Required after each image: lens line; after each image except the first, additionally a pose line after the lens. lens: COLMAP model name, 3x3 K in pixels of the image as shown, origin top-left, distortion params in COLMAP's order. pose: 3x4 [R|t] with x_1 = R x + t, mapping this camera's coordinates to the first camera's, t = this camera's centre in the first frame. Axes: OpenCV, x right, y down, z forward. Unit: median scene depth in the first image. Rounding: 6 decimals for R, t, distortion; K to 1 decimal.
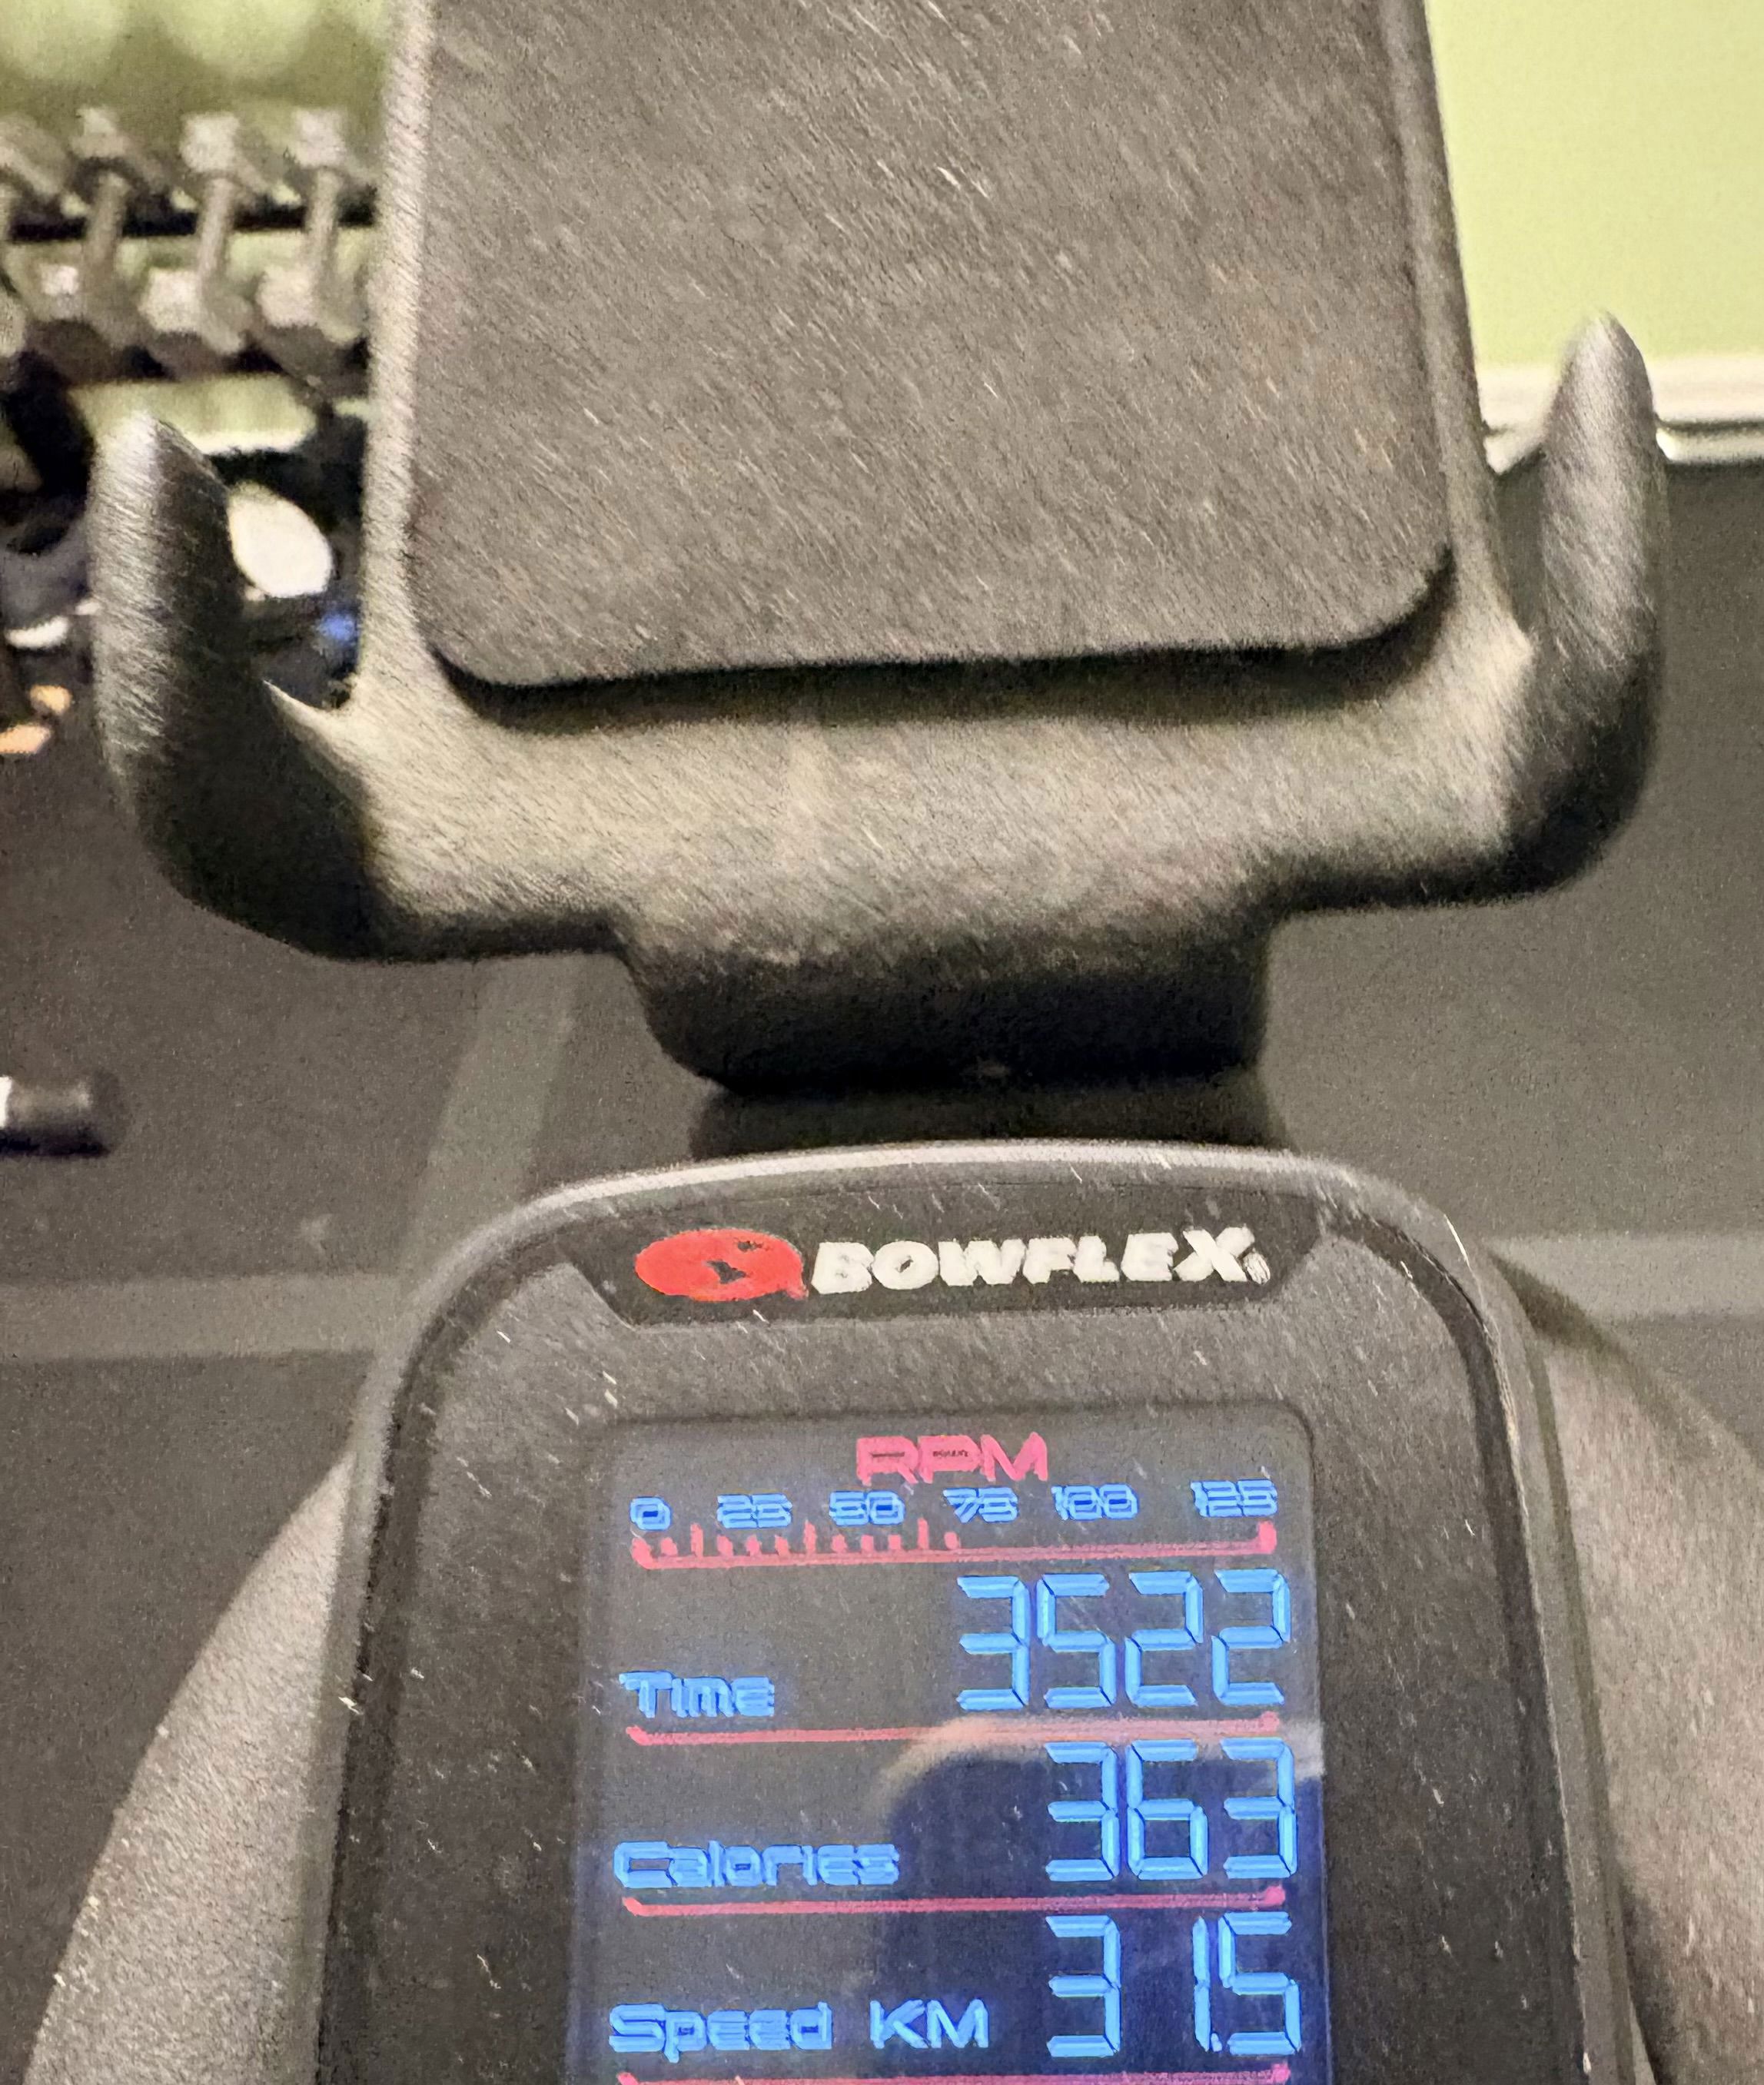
lens RADIAL K [[2464.0, 0, 1229.3], [0, 2464.0, 1354.3], [0, 0, 1]] dist [-0.011162, 0.000000]
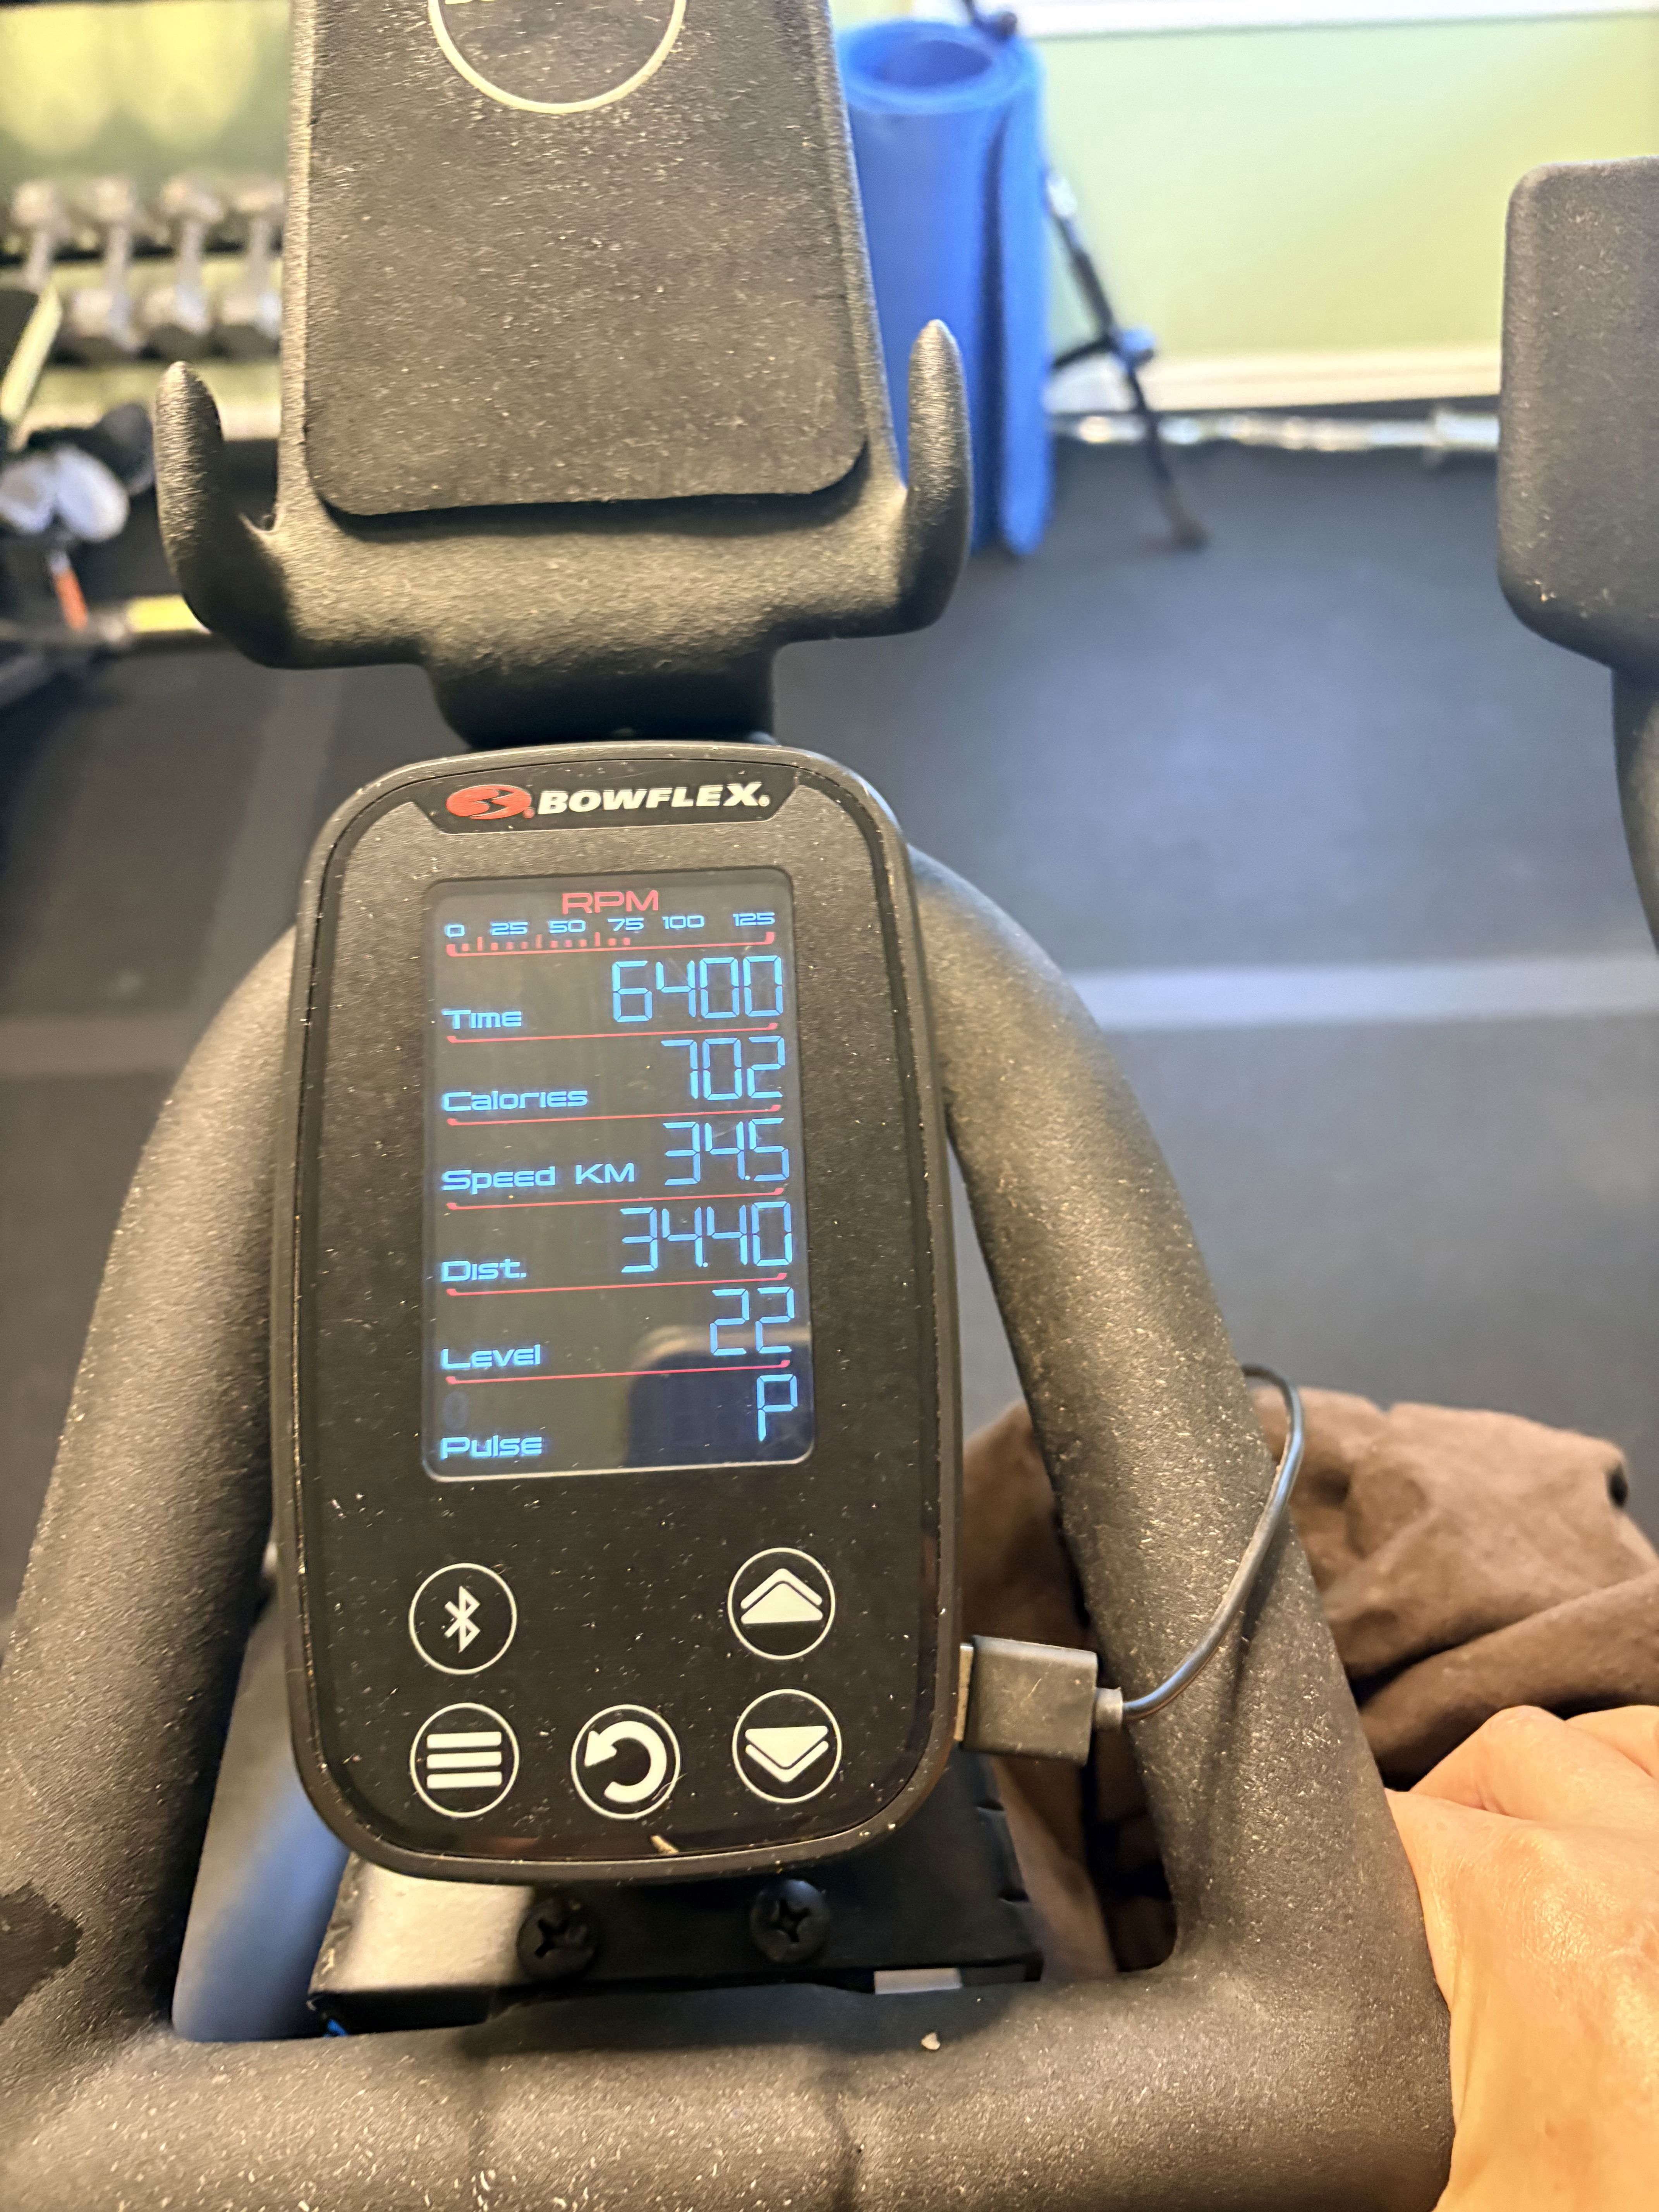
lens RADIAL K [[1750.0, 0, 869.0], [0, 1750.0, 1131.8], [0, 0, 1]] dist [-0.013280, -0.009085]
pose [[0.998550, -0.012680, 0.052322, 0.015888], [0.011138, 0.999498, 0.029653, 0.162488], [-0.052672, -0.029027, 0.998190, -0.357547]]
